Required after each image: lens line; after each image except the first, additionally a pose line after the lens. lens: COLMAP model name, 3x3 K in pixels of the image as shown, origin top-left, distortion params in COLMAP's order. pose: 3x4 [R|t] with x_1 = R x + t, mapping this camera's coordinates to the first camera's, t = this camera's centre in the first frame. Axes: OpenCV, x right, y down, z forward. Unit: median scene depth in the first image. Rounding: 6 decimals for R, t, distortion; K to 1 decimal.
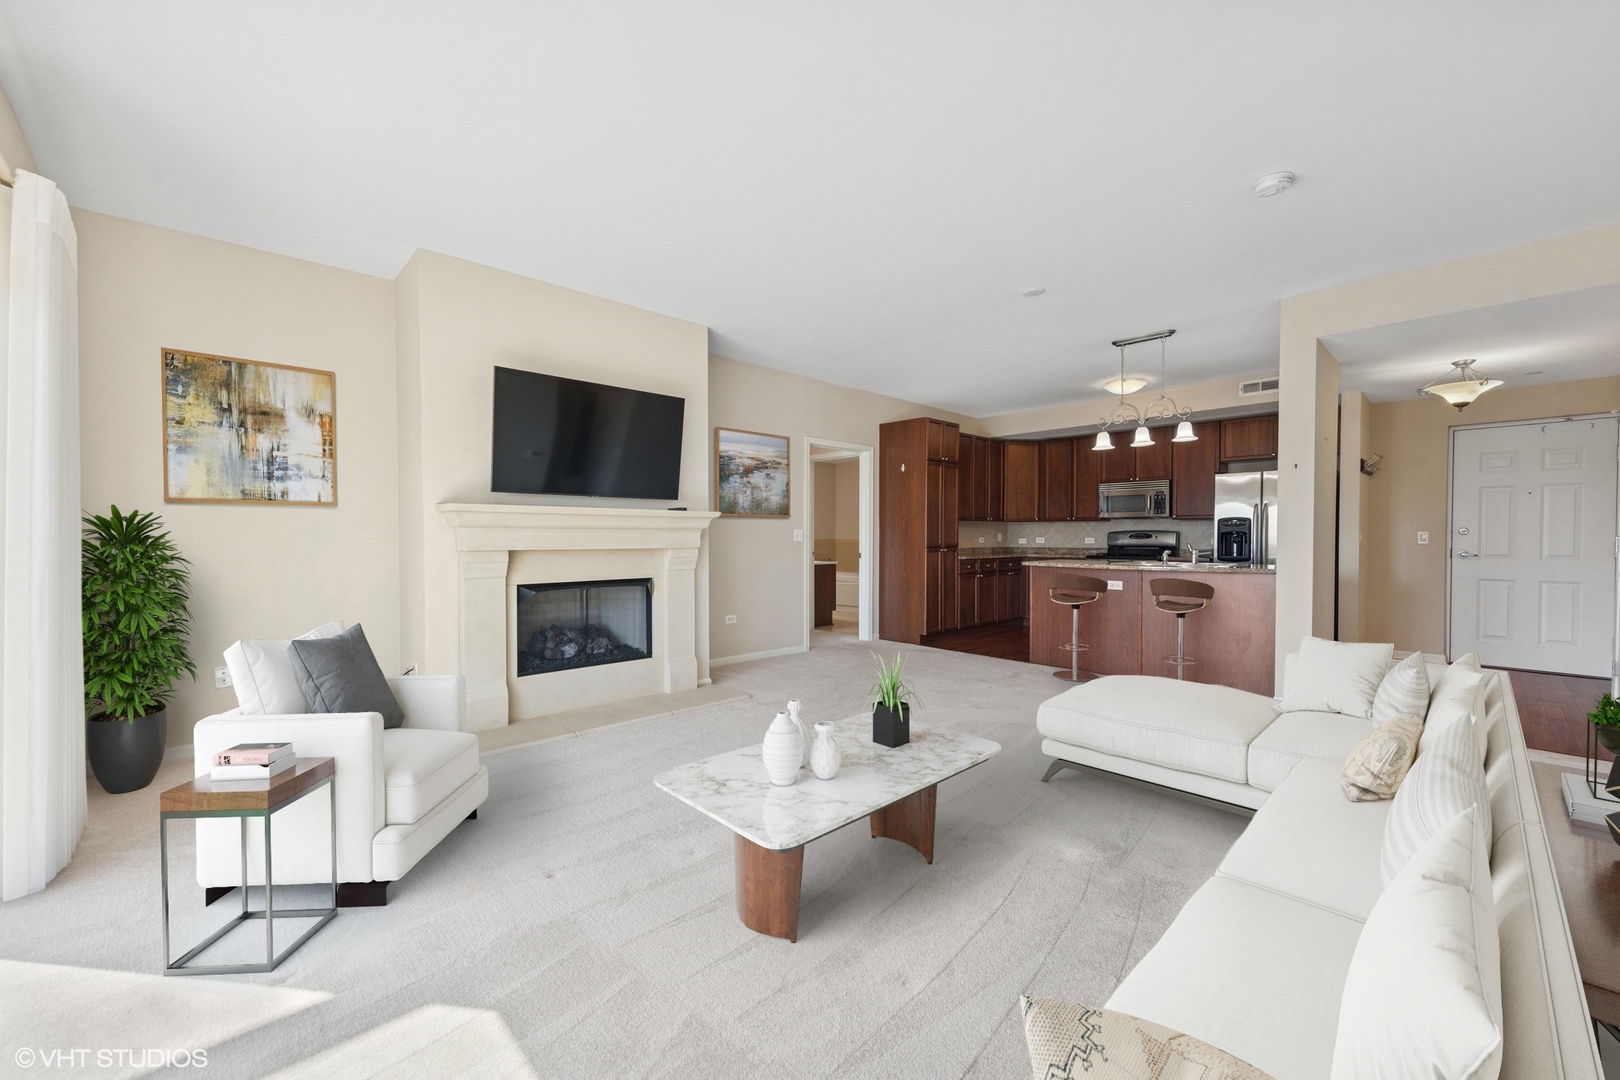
lens RADIAL K [[636.8, 0, 806.7], [0, 636.8, 544.9], [0, 0, 1]] dist [0.002166, -0.000431]
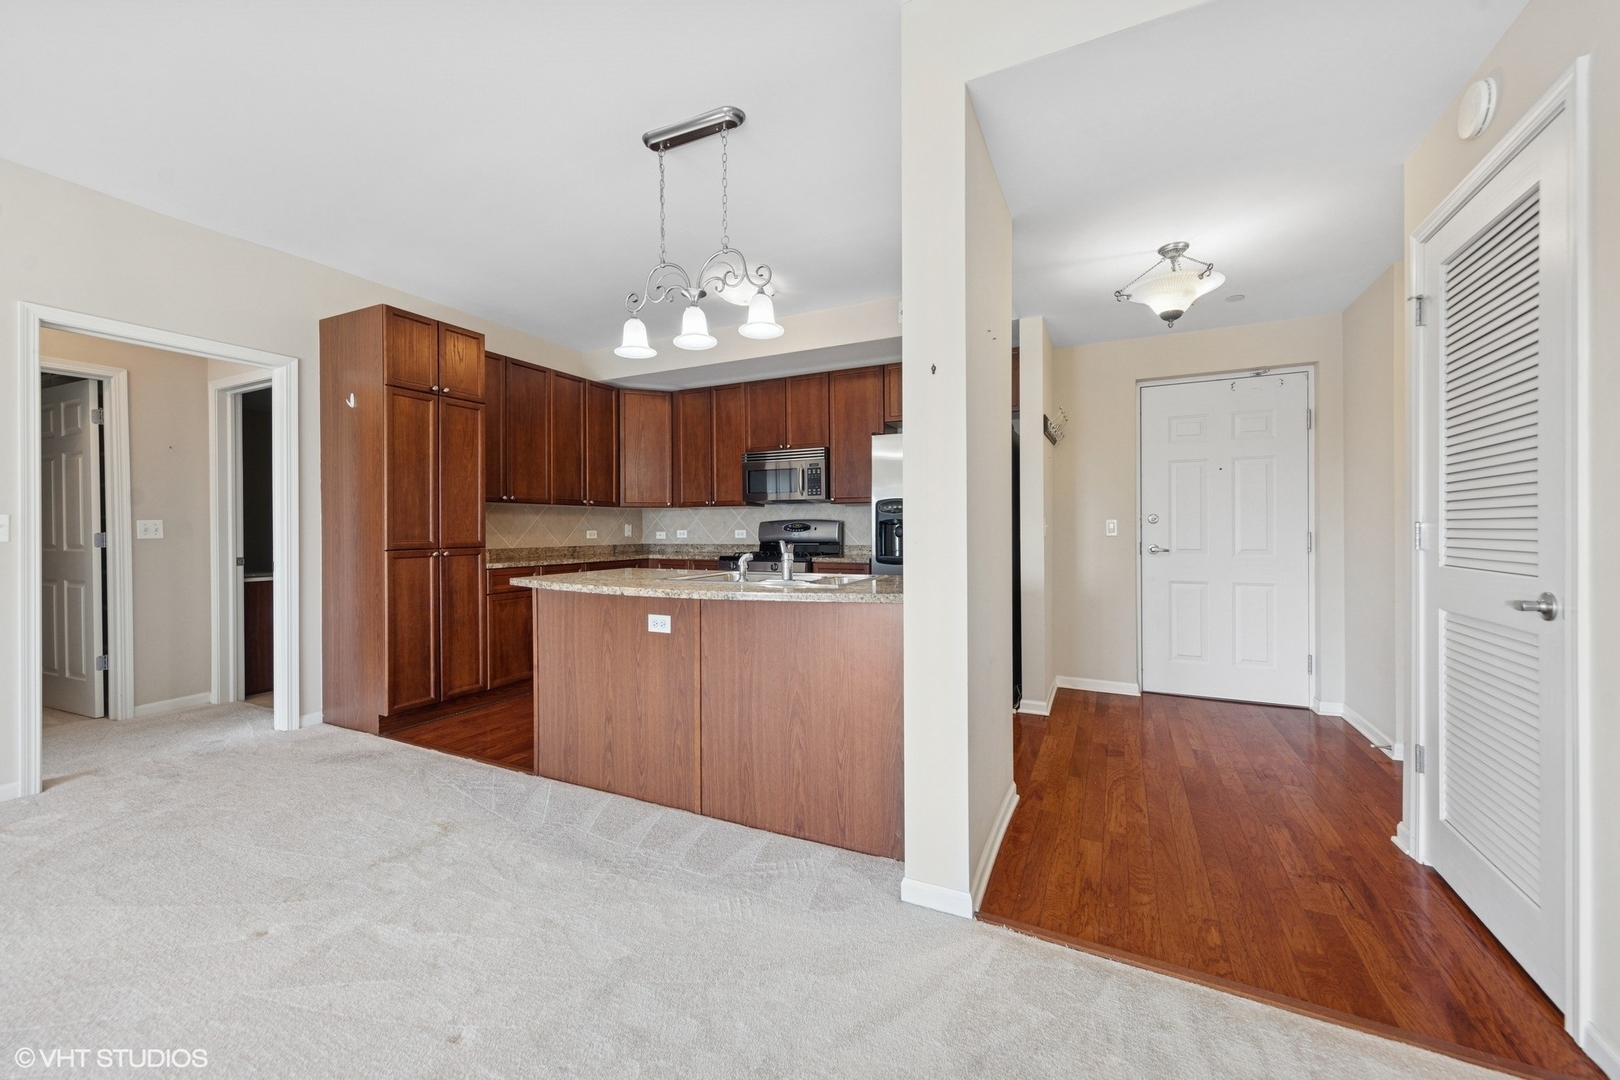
lens RADIAL K [[636.8, 0, 806.6], [0, 636.8, 534.6], [0, 0, 1]] dist [0.002166, -0.000431]
pose [[0.935413, -0.009418, 0.353432, 0.366661], [0.011175, 0.999933, -0.002930, -0.004180], [-0.353381, 0.006691, 0.935455, 0.426157]]
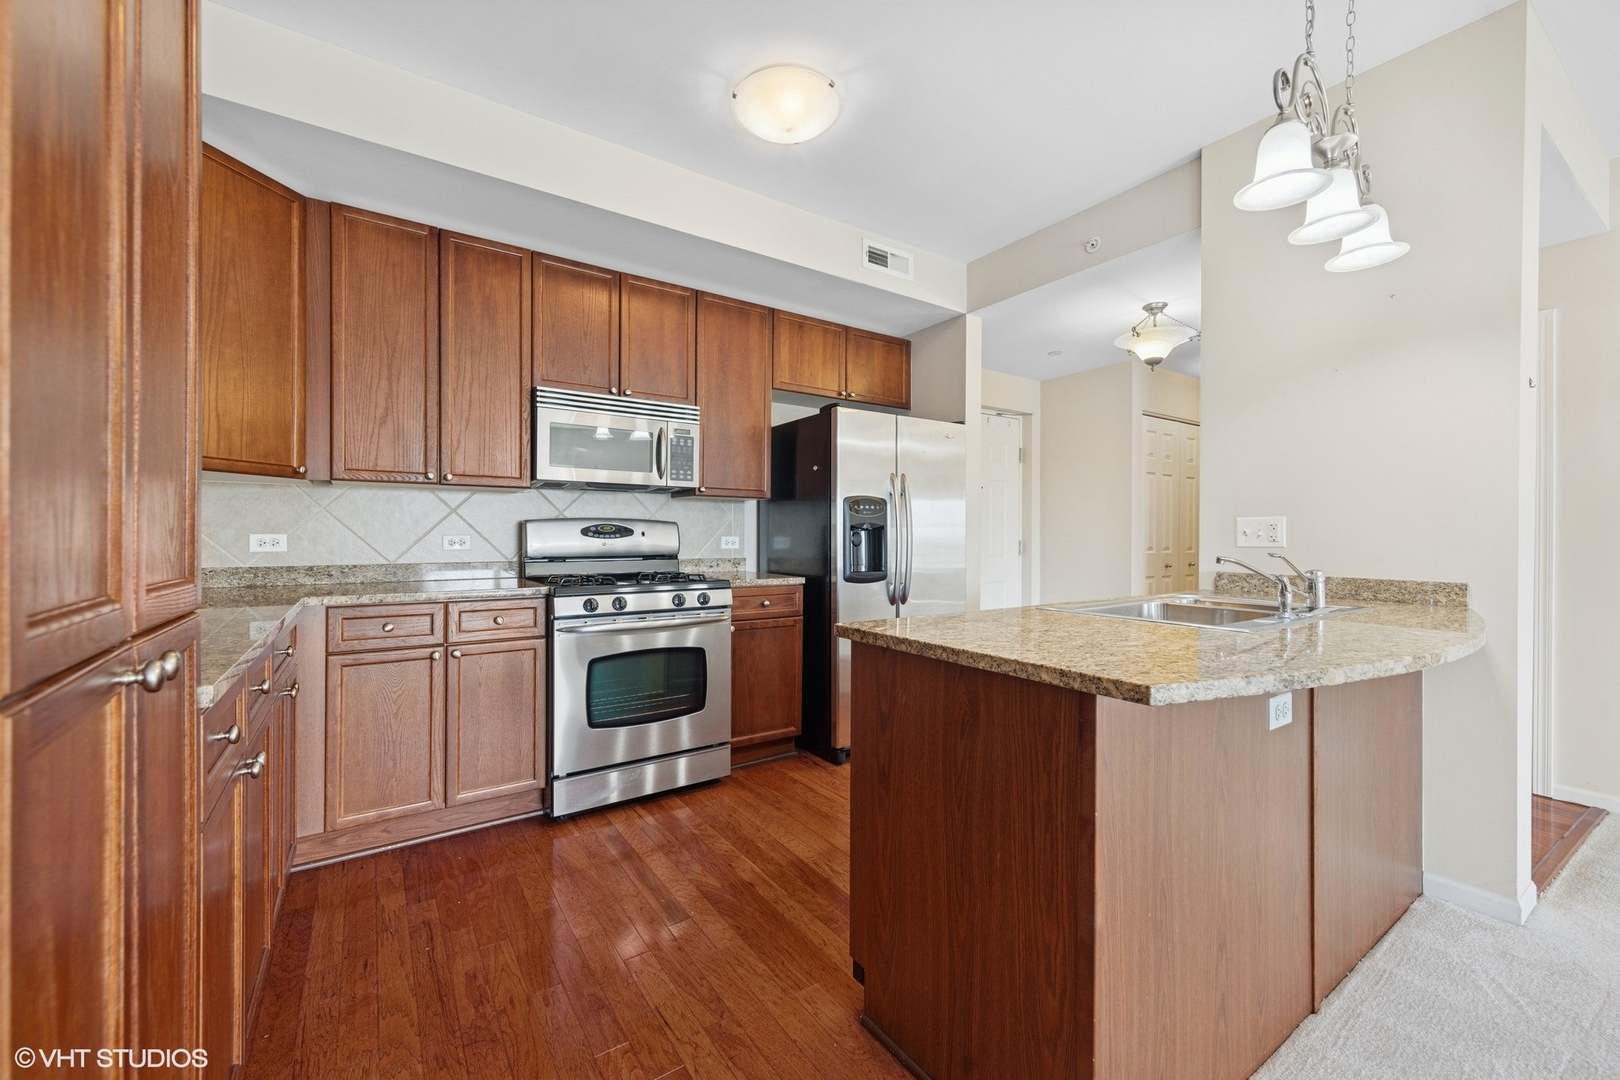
lens RADIAL K [[636.8, 0, 813.3], [0, 636.8, 536.6], [0, 0, 1]] dist [0.002166, -0.000431]
pose [[0.152225, -0.002293, 0.988343, 0.163483], [0.010758, 0.999942, 0.000663, -0.011406], [-0.988287, 0.010532, 0.152241, 1.044322]]
